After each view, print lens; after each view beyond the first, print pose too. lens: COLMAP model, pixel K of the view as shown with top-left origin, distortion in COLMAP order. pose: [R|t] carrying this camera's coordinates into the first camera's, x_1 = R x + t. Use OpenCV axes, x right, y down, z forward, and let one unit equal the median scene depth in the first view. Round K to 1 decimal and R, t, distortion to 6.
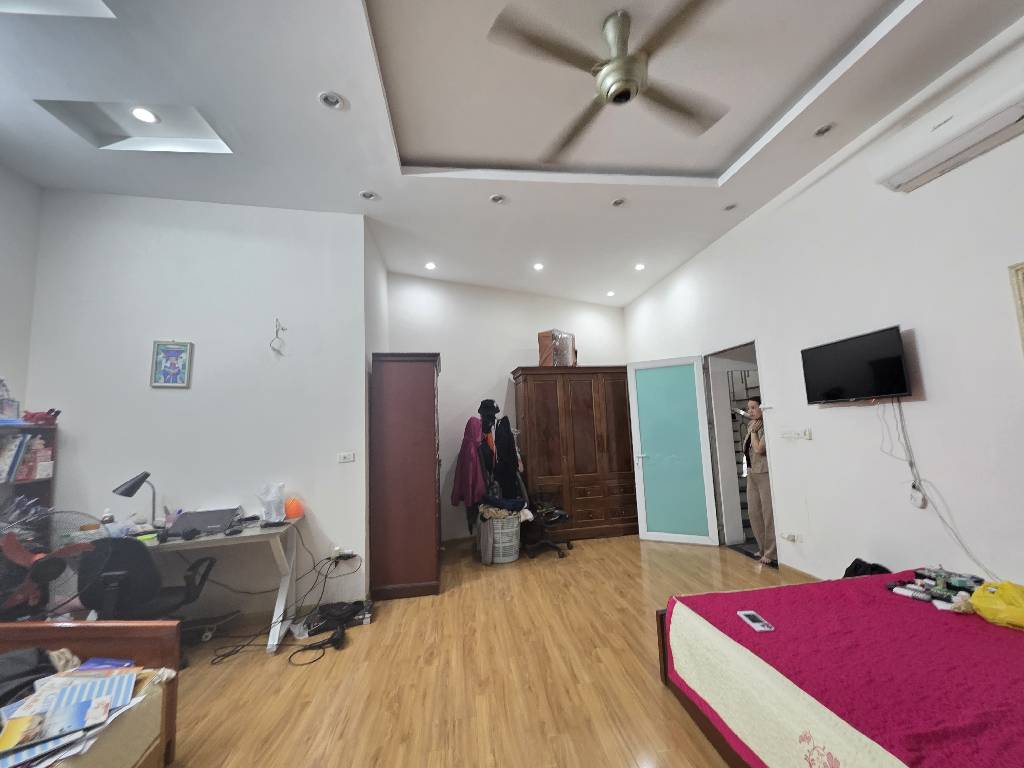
lens RADIAL K [[412.4, 0, 515.6], [0, 412.4, 380.9], [0, 0, 1]] dist [-0.001192, -0.000181]
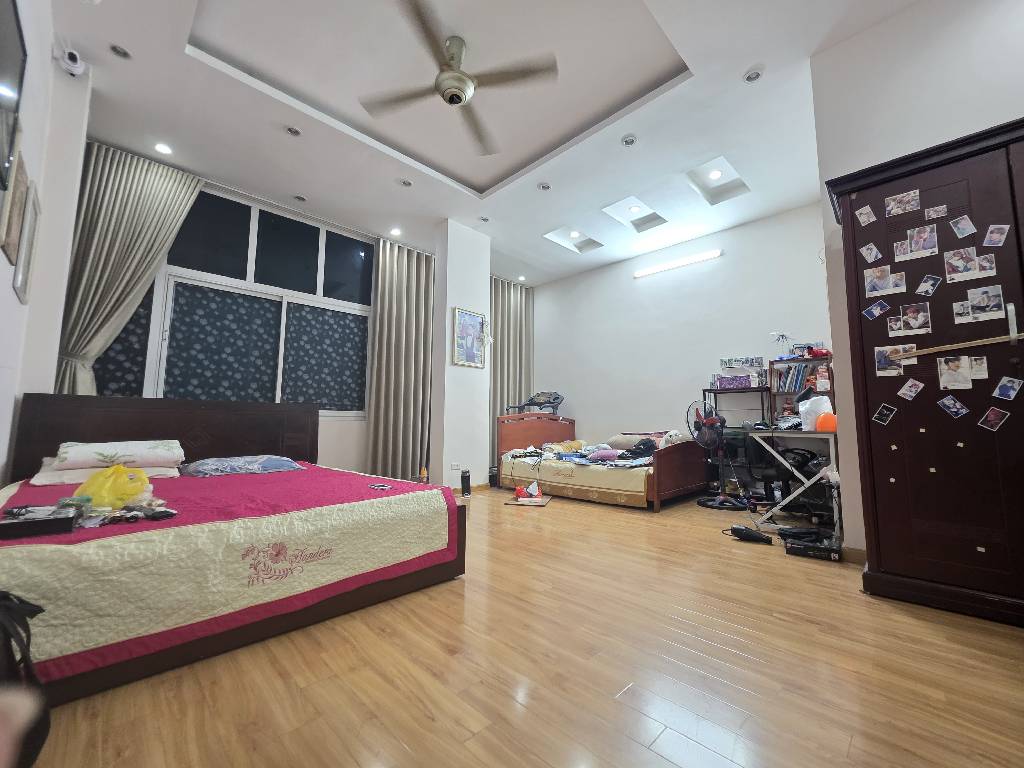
lens RADIAL K [[412.4, 0, 515.6], [0, 412.4, 380.9], [0, 0, 1]] dist [-0.001192, -0.000181]
pose [[-0.797636, -0.025622, -0.602595, 0.572362], [0.100464, 0.979496, -0.174629, 0.297574], [0.594713, -0.199830, -0.778707, 1.276983]]
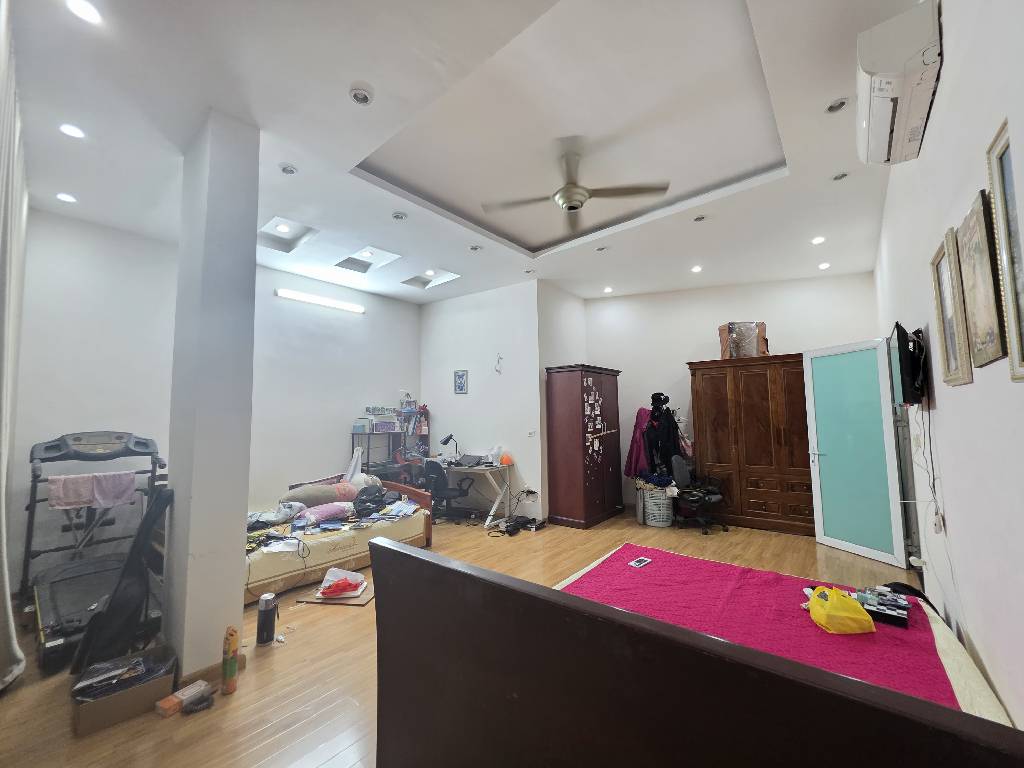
lens RADIAL K [[410.2, 0, 512.0], [0, 410.2, 384.0], [0, 0, 1]] dist [0.001528, 0.000066]
pose [[0.666559, -0.027950, -0.744928, 0.786509], [0.071775, 0.997060, 0.026814, -0.062415], [0.741989, -0.071340, 0.666606, -0.138811]]
